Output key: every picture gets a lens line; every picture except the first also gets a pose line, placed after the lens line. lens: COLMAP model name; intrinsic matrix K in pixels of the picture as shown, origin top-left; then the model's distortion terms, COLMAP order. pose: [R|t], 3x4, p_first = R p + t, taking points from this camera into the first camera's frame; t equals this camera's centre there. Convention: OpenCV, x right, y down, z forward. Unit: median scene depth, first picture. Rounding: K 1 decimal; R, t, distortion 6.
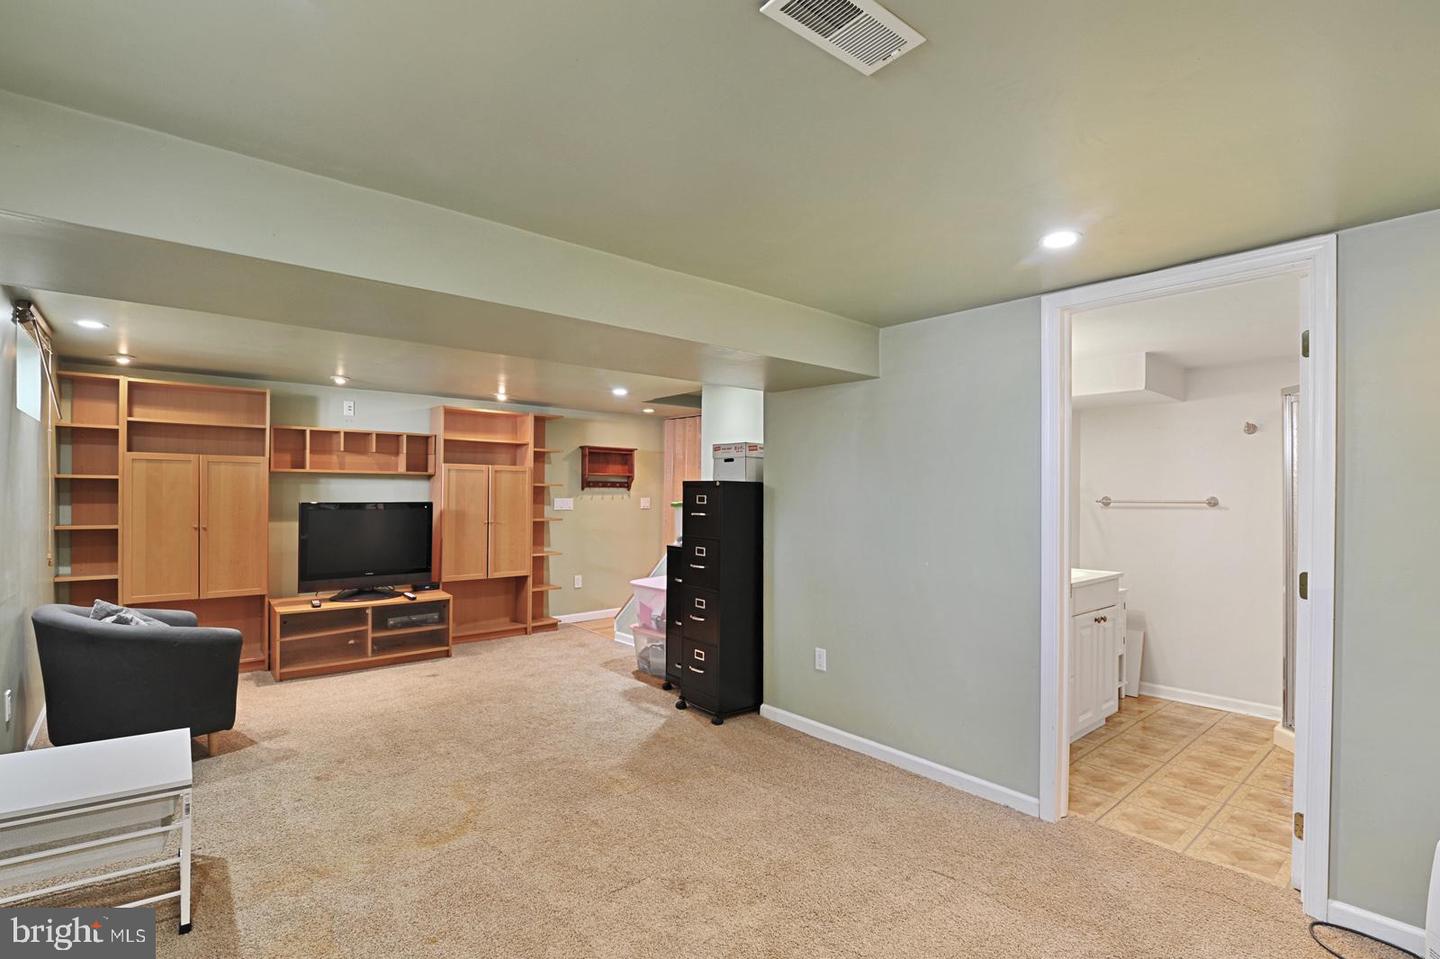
lens RADIAL K [[675.3, 0, 725.1], [0, 675.3, 485.2], [0, 0, 1]] dist [-0.021462, 0.001551]
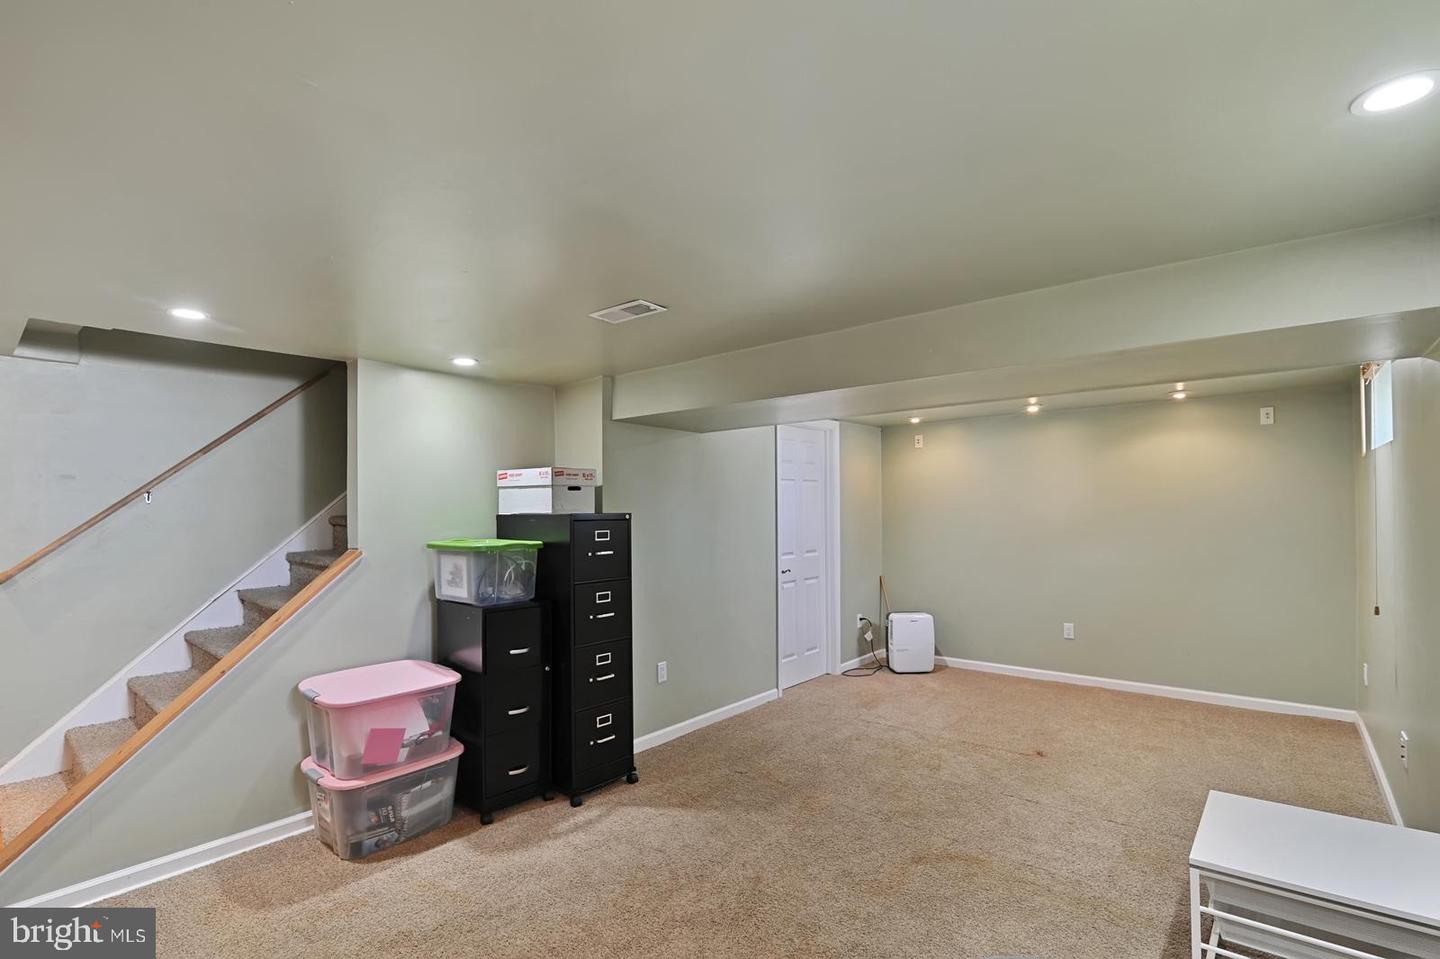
lens RADIAL K [[675.3, 0, 723.8], [0, 675.3, 488.7], [0, 0, 1]] dist [-0.021462, 0.001551]
pose [[-0.181787, 0.025662, 0.983003, -0.874008], [-0.005253, 0.999620, -0.027068, -0.014908], [-0.983324, -0.010084, -0.181583, 0.980998]]
